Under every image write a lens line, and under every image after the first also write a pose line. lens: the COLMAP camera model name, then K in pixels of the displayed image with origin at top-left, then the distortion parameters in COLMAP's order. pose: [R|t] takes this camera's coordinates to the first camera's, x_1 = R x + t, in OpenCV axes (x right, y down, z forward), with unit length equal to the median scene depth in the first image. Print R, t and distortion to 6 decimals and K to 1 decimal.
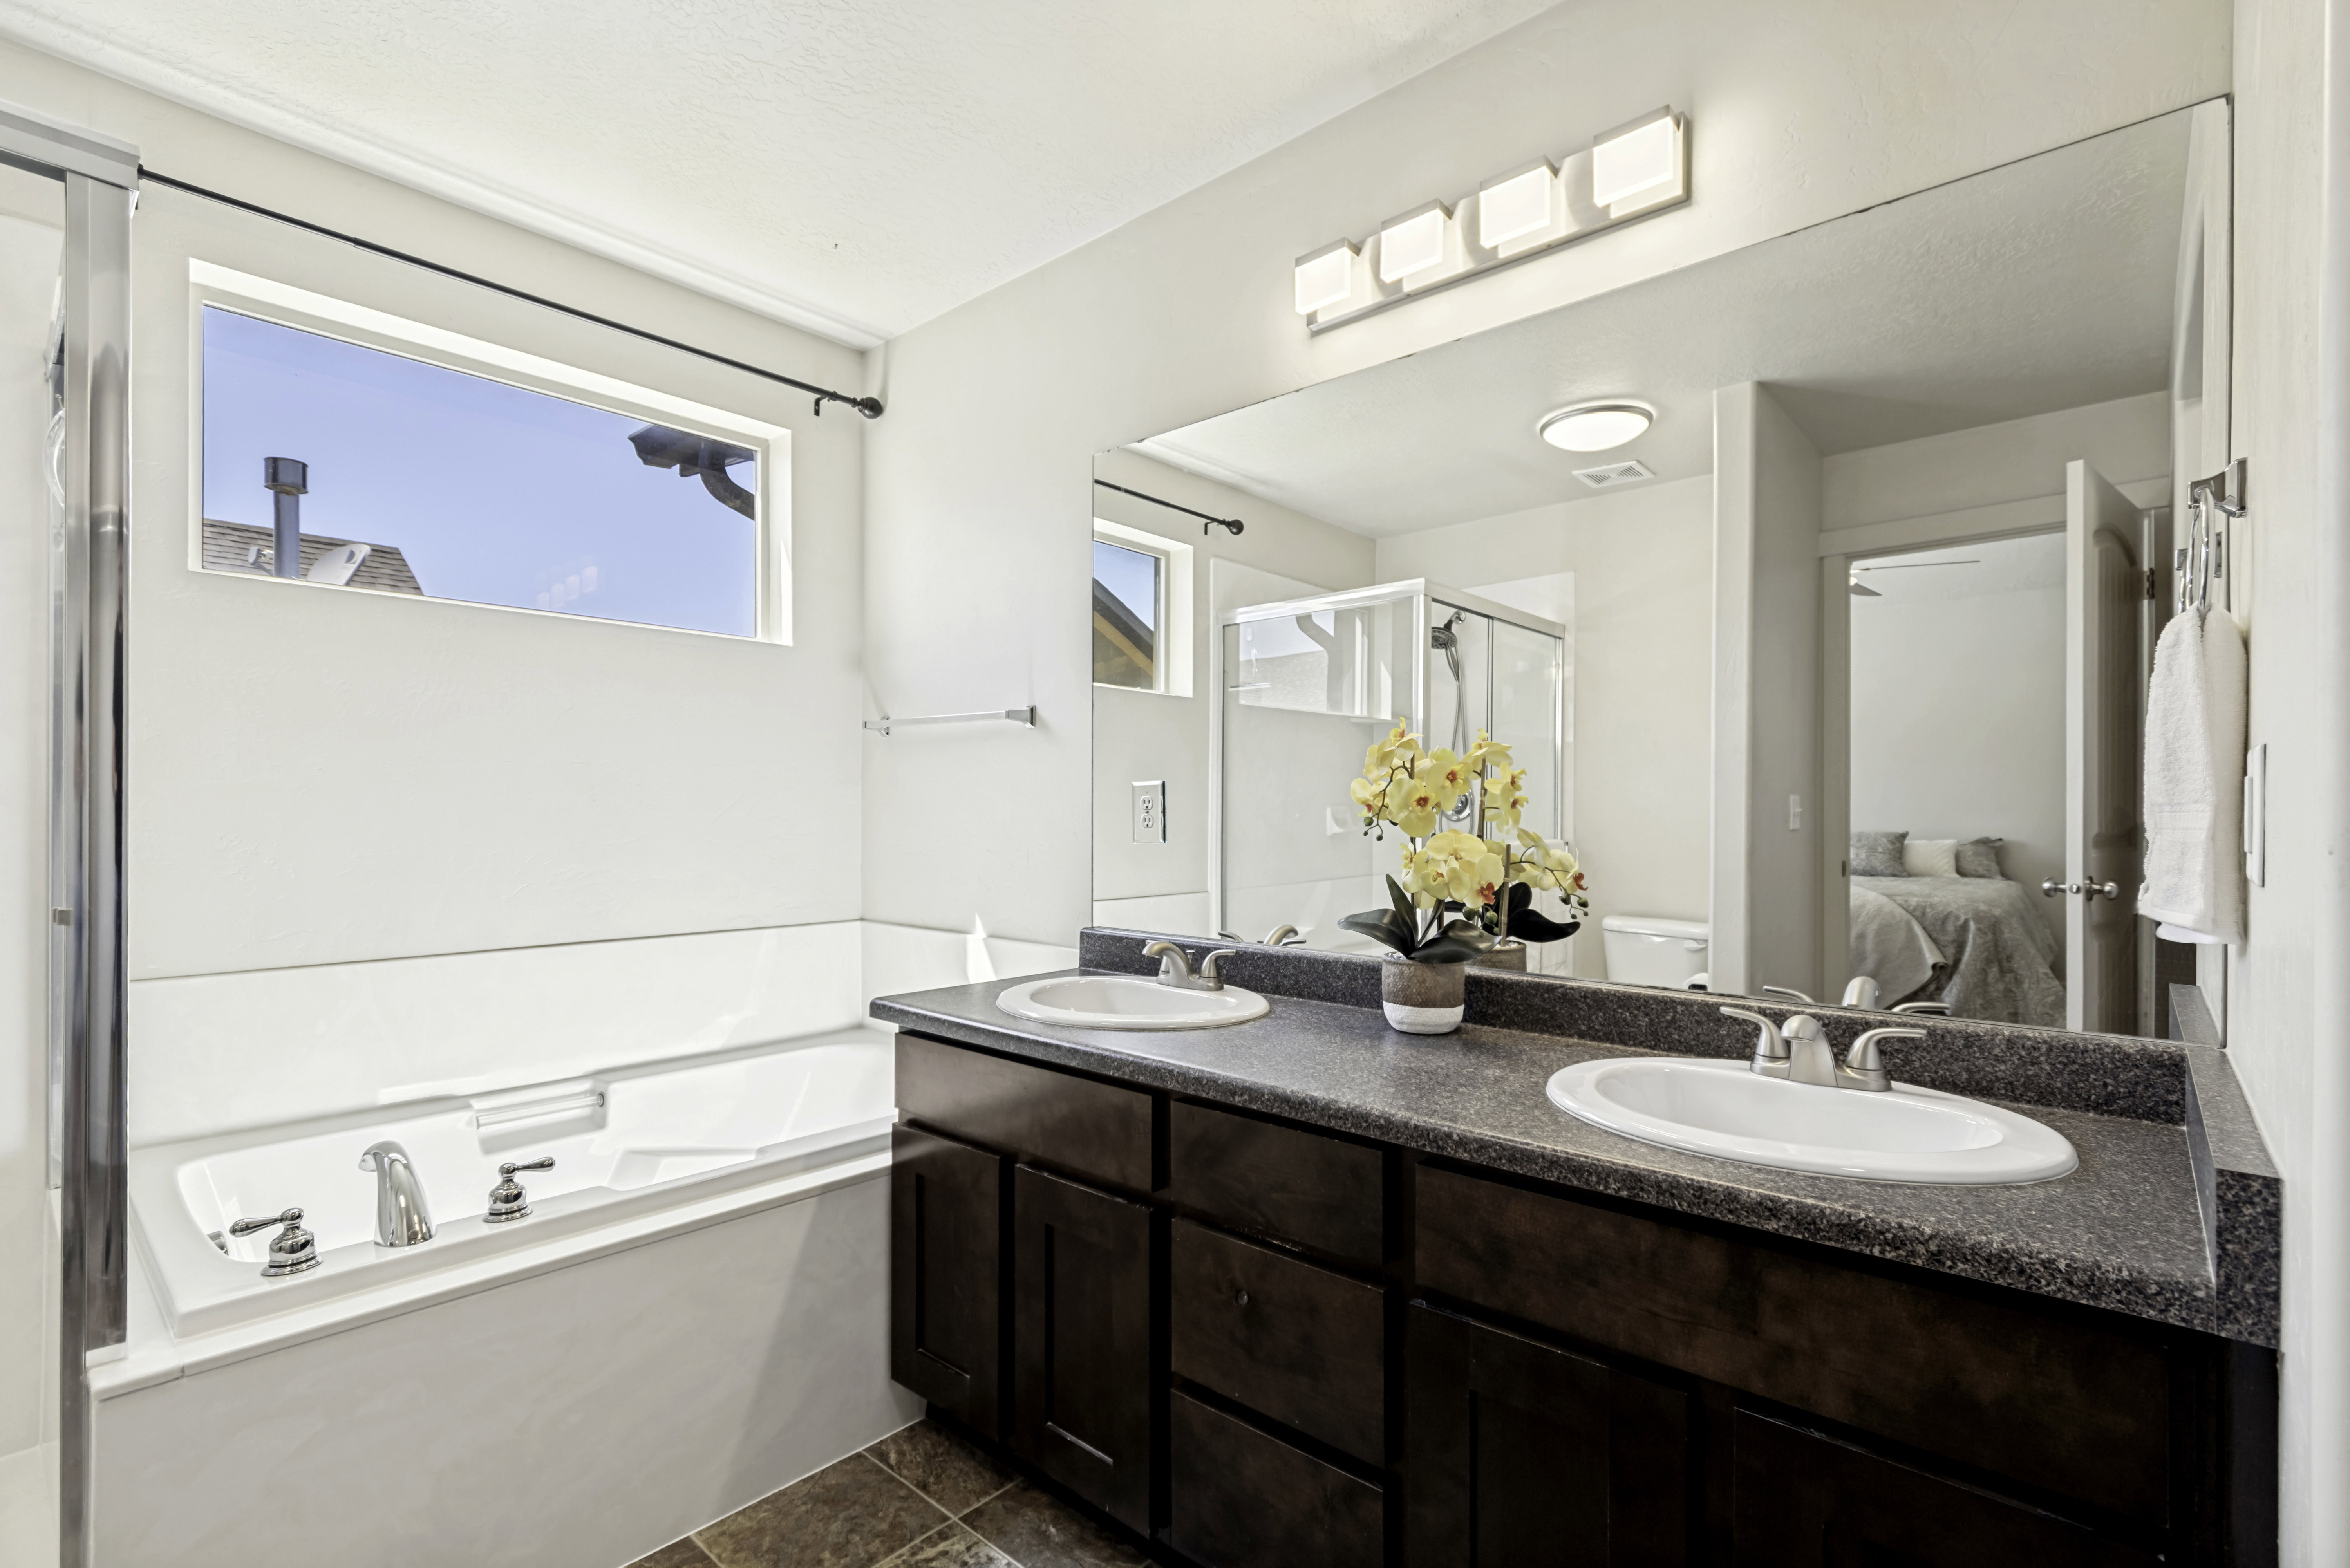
lens RADIAL K [[1067.8, 0, 1175.0], [0, 1067.8, 784.0], [0, 0, 1]] dist [-0.001066, 0.000034]
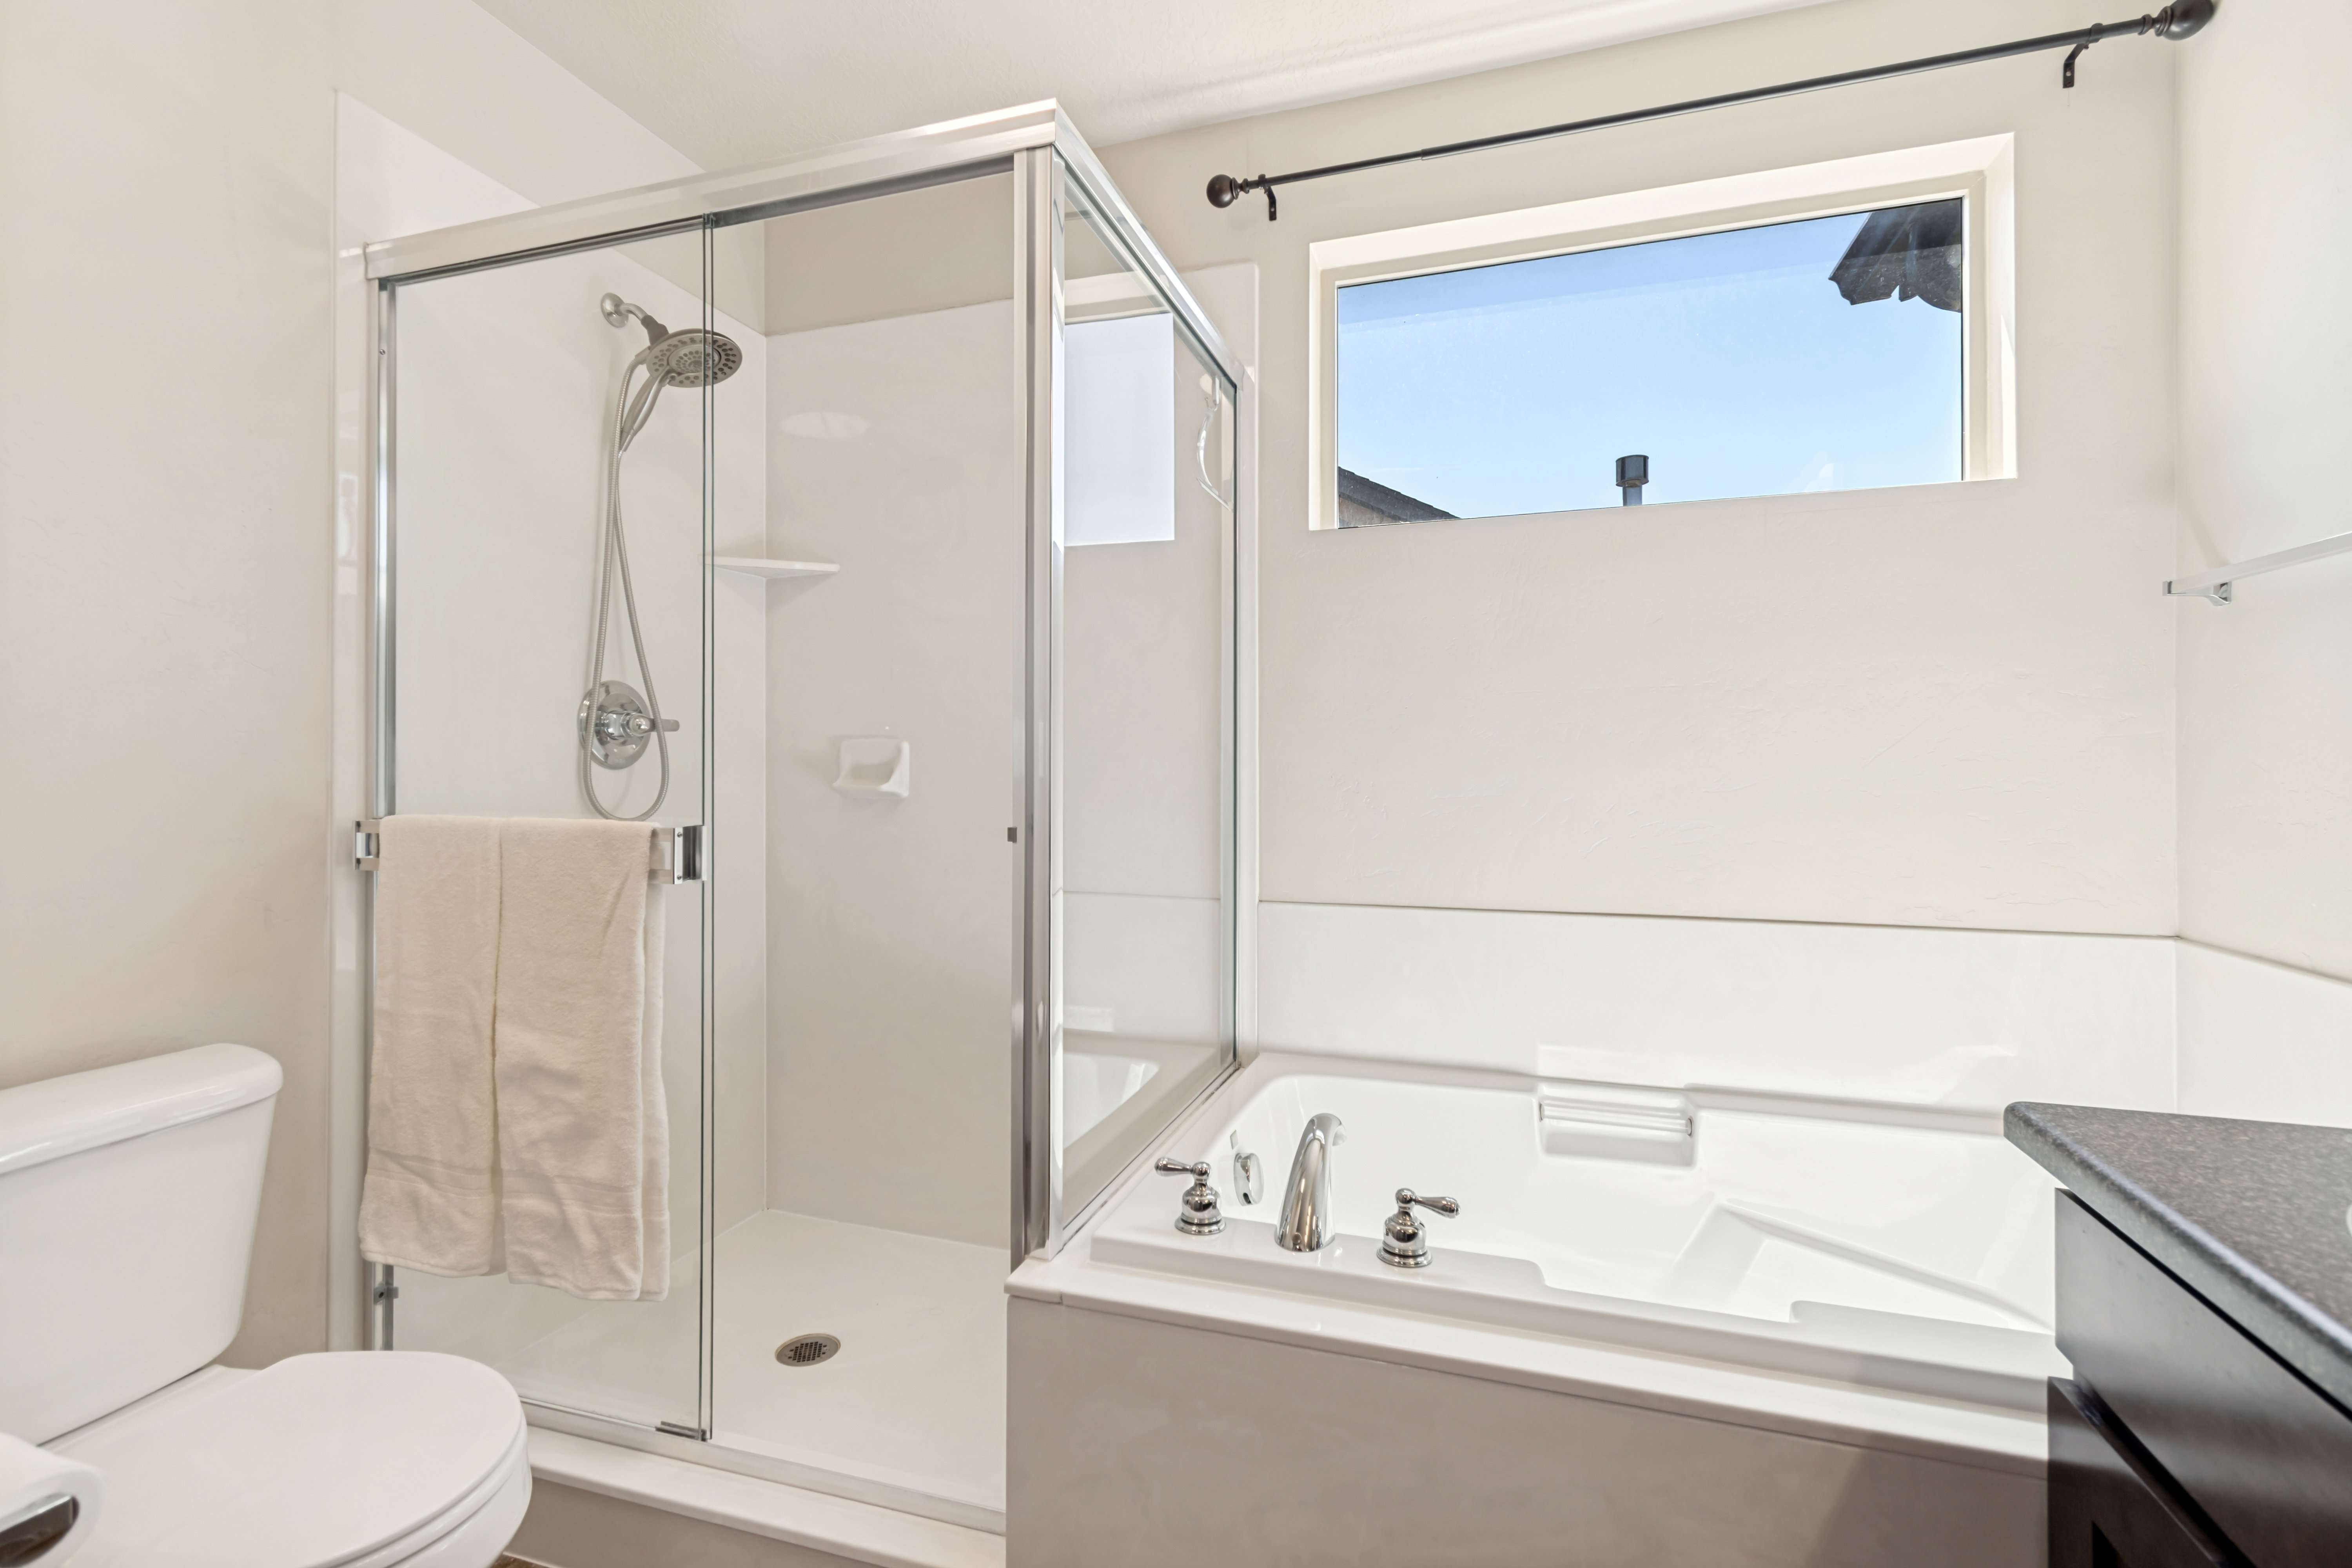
lens RADIAL K [[1065.9, 0, 1178.2], [0, 1065.9, 758.9], [0, 0, 1]] dist [0.005737, -0.000257]
pose [[0.403520, -0.011595, -0.914897, 0.013169], [0.022298, 0.999747, -0.002835, 0.032313], [0.914699, -0.019257, 0.403677, 0.410722]]
